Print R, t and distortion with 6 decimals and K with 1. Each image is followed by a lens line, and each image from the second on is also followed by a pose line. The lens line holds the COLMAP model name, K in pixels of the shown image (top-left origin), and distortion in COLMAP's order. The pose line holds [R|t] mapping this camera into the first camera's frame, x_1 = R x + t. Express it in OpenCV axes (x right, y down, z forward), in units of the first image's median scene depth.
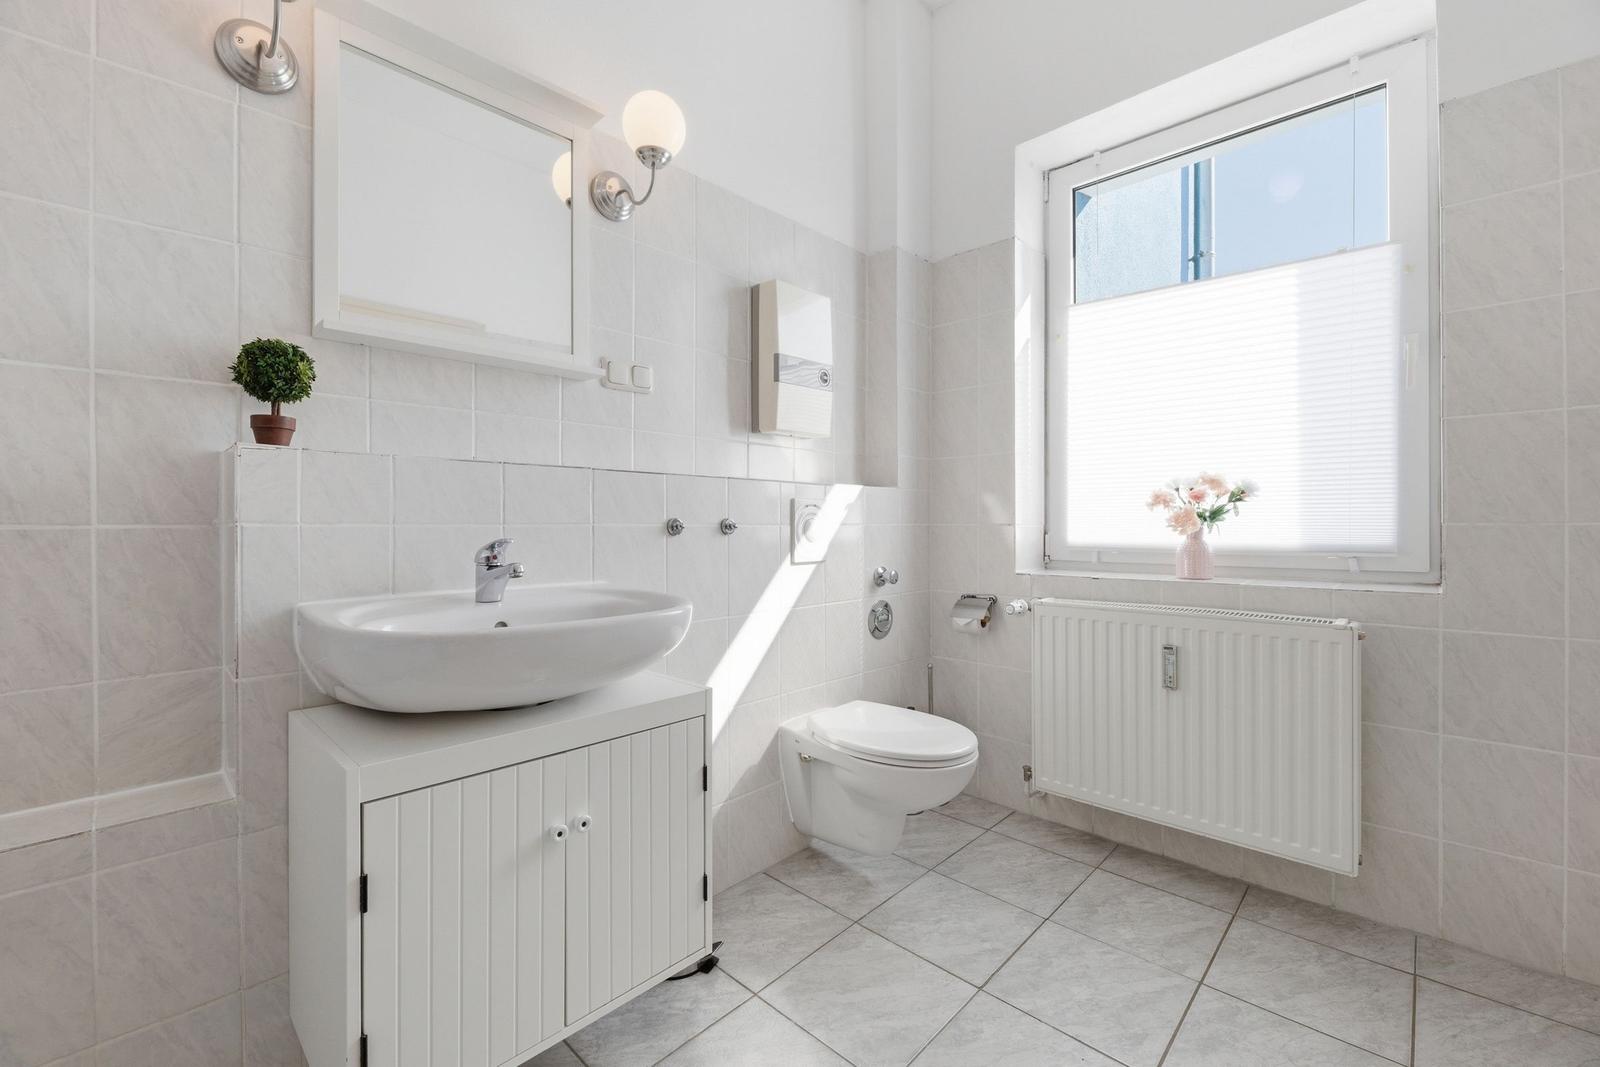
lens RADIAL K [[673.1, 0, 802.0], [0, 673.1, 523.7], [0, 0, 1]] dist [-0.007653, -0.000339]
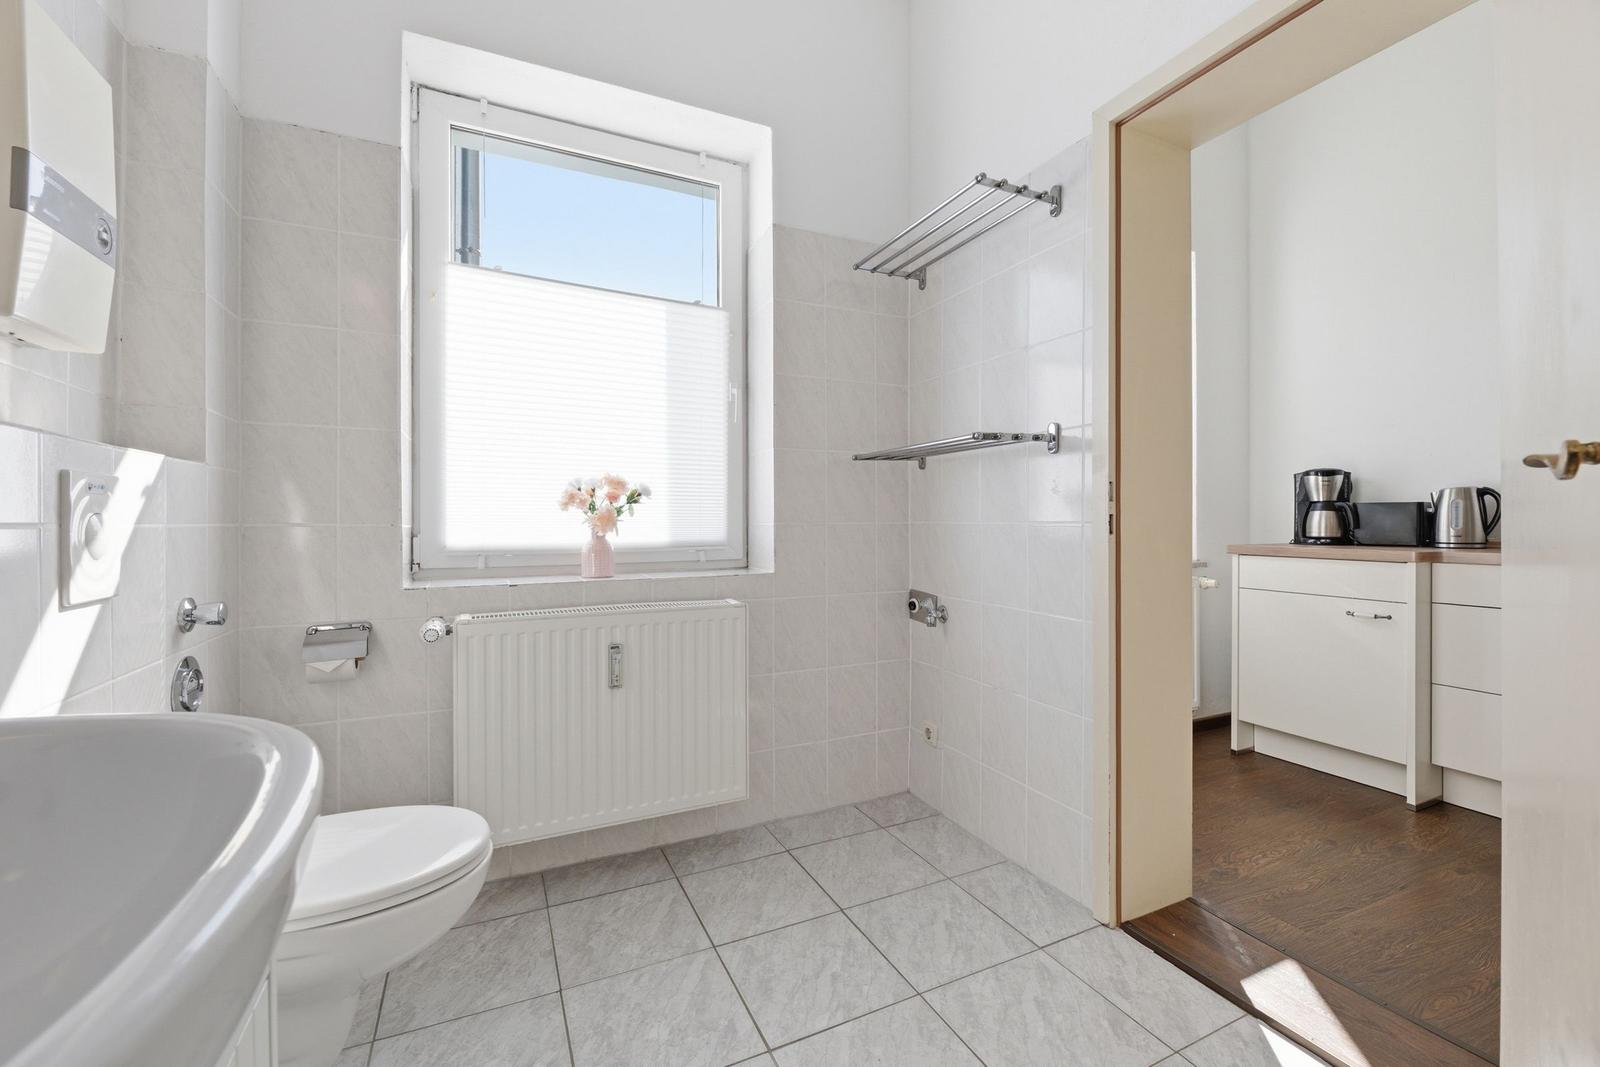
lens RADIAL K [[673.1, 0, 802.0], [0, 673.1, 523.7], [0, 0, 1]] dist [-0.007653, -0.000339]
pose [[0.352388, 0.000297, 0.935854, -0.282260], [0.003785, 0.999991, -0.001743, 0.003348], [-0.935846, 0.004157, 0.352384, 0.367865]]
